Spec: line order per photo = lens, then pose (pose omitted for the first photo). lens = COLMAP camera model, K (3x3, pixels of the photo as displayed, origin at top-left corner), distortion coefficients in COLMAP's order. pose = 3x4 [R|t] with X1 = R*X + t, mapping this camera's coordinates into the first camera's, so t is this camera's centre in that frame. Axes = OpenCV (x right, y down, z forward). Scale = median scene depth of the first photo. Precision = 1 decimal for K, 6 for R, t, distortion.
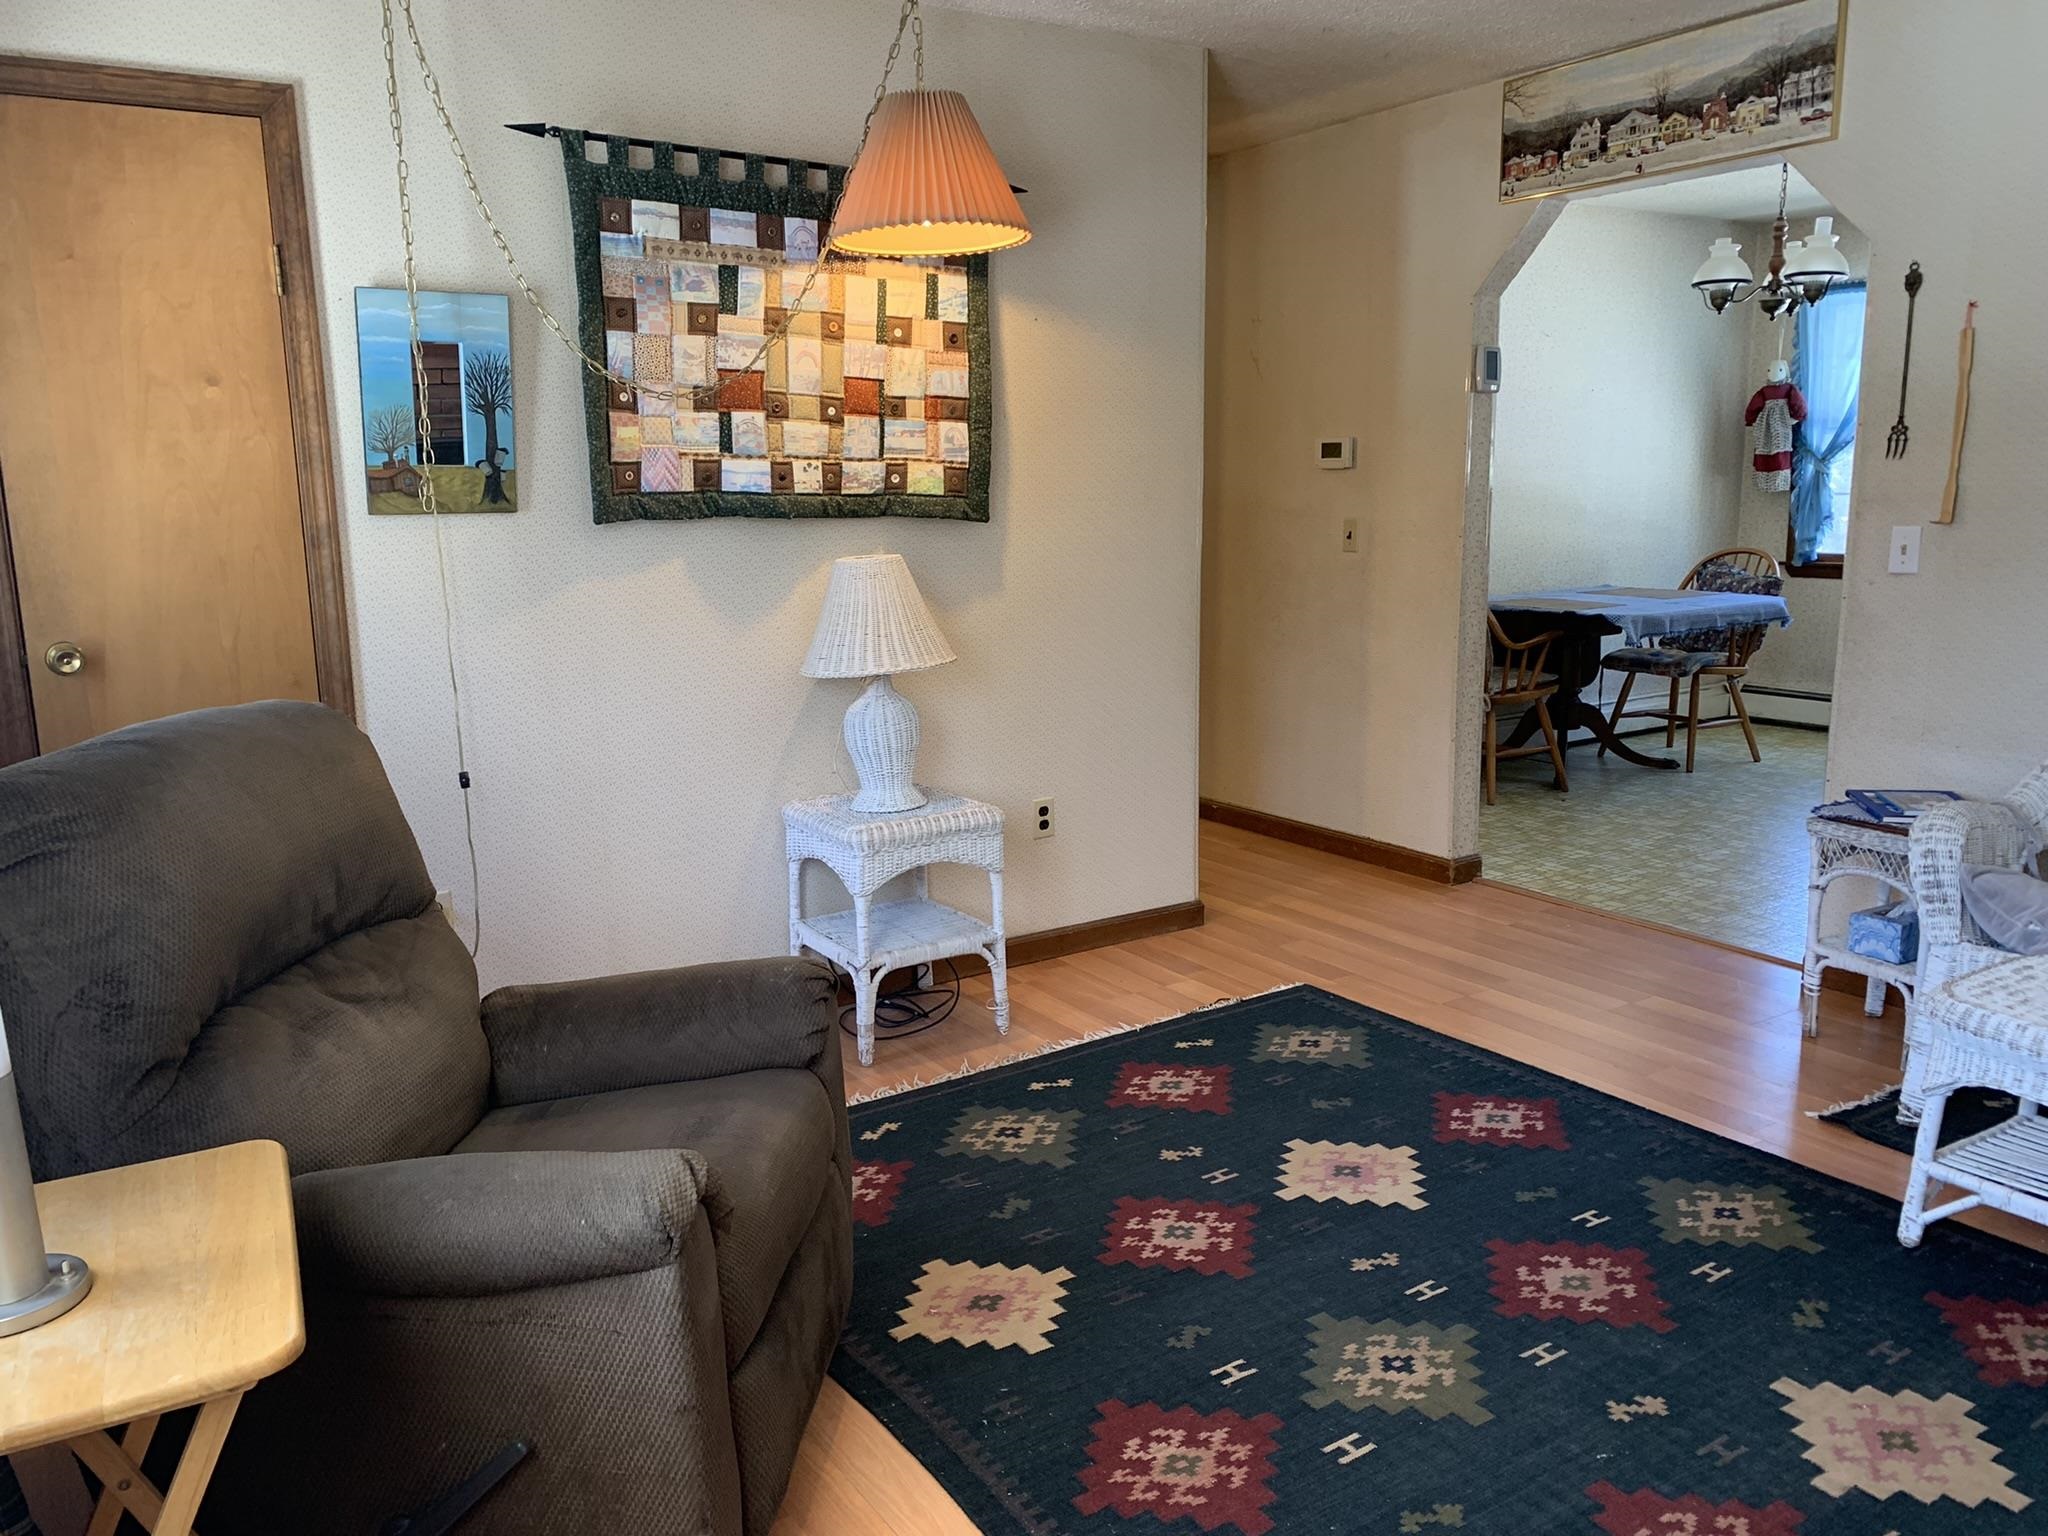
lens RADIAL K [[1571.6, 0, 1024.0], [0, 1571.6, 768.0], [0, 0, 1]] dist [0.023690, -0.005804]
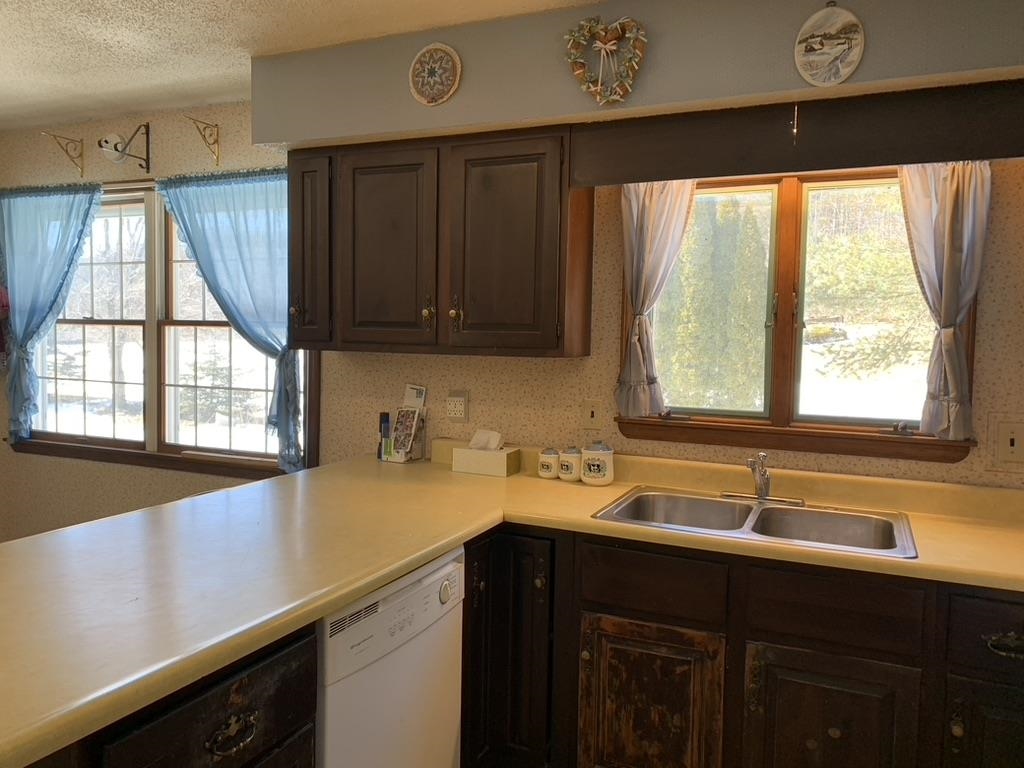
lens RADIAL K [[780.3, 0, 490.9], [0, 780.3, 380.5], [0, 0, 1]] dist [0.038566, -0.050329]
pose [[0.847104, 0.005095, 0.531403, 0.964810], [0.064717, 0.991523, -0.112671, -0.177652], [-0.527473, 0.129835, 0.839593, 0.747073]]
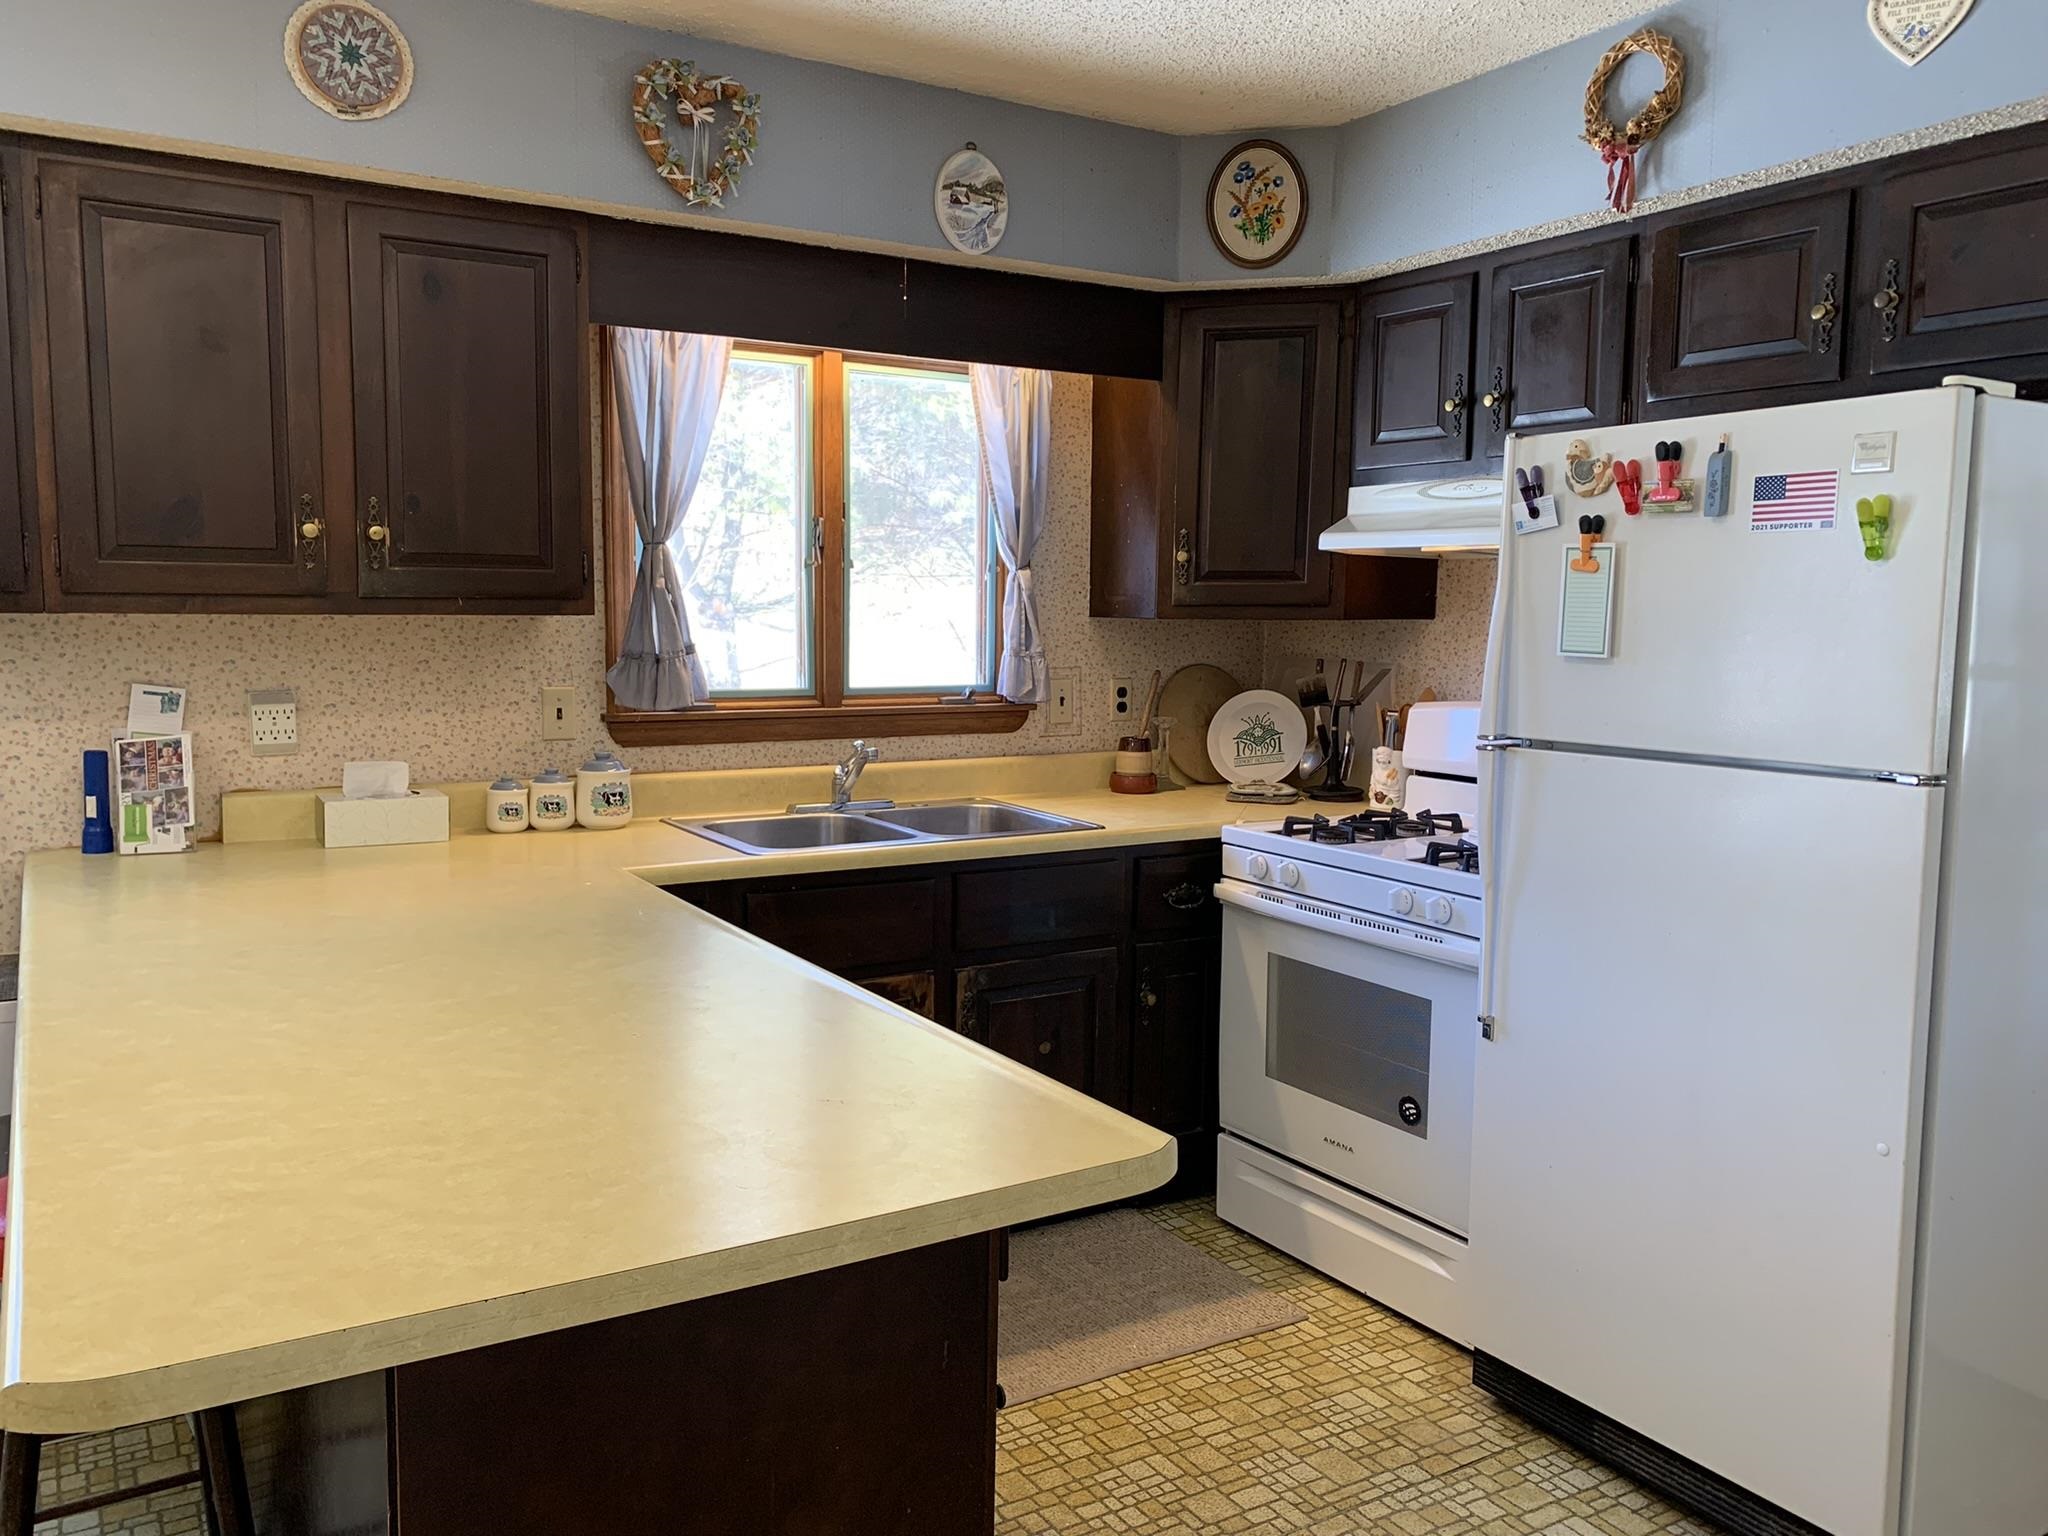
lens RADIAL K [[1560.6, 0, 981.9], [0, 1560.6, 761.0], [0, 0, 1]] dist [0.038566, -0.050329]
pose [[0.046402, -0.082558, 0.995505, 0.585536], [0.178842, 0.981163, 0.073032, -0.219089], [-0.982783, 0.174650, 0.060292, 1.048779]]
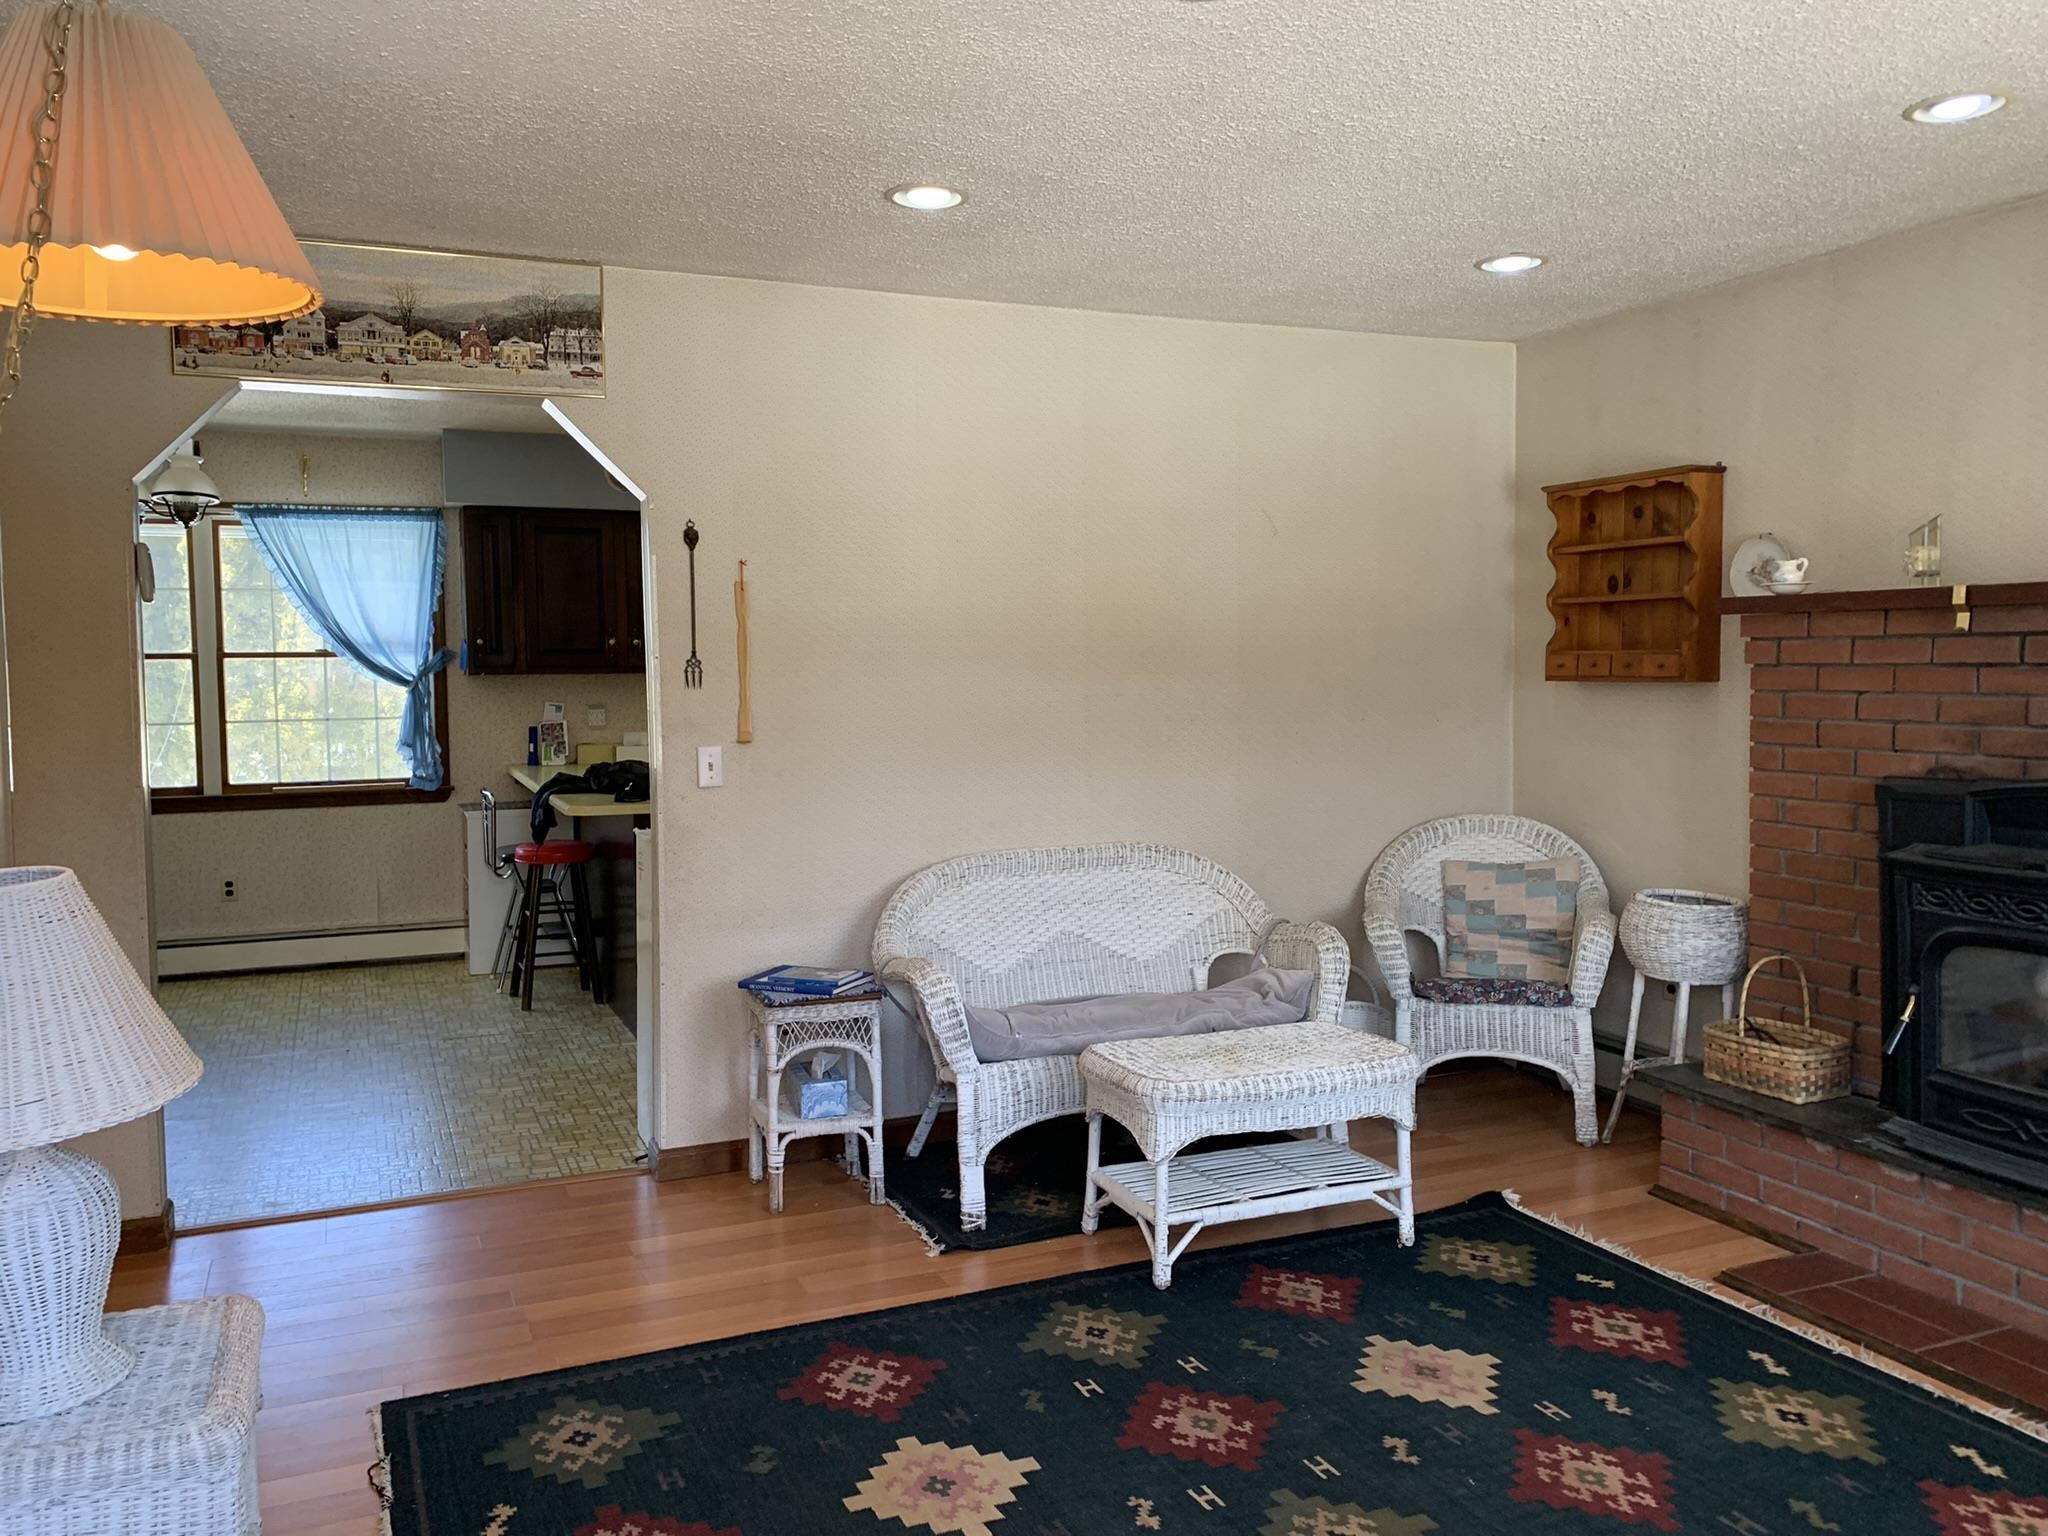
lens RADIAL K [[1556.4, 0, 1008.4], [0, 1556.4, 762.8], [0, 0, 1]] dist [0.018109, -0.004867]
pose [[0.180458, -0.048678, 0.982377, -0.495738], [0.190193, 0.981651, 0.013704, -0.114260], [-0.965019, 0.184368, 0.186405, 0.580332]]
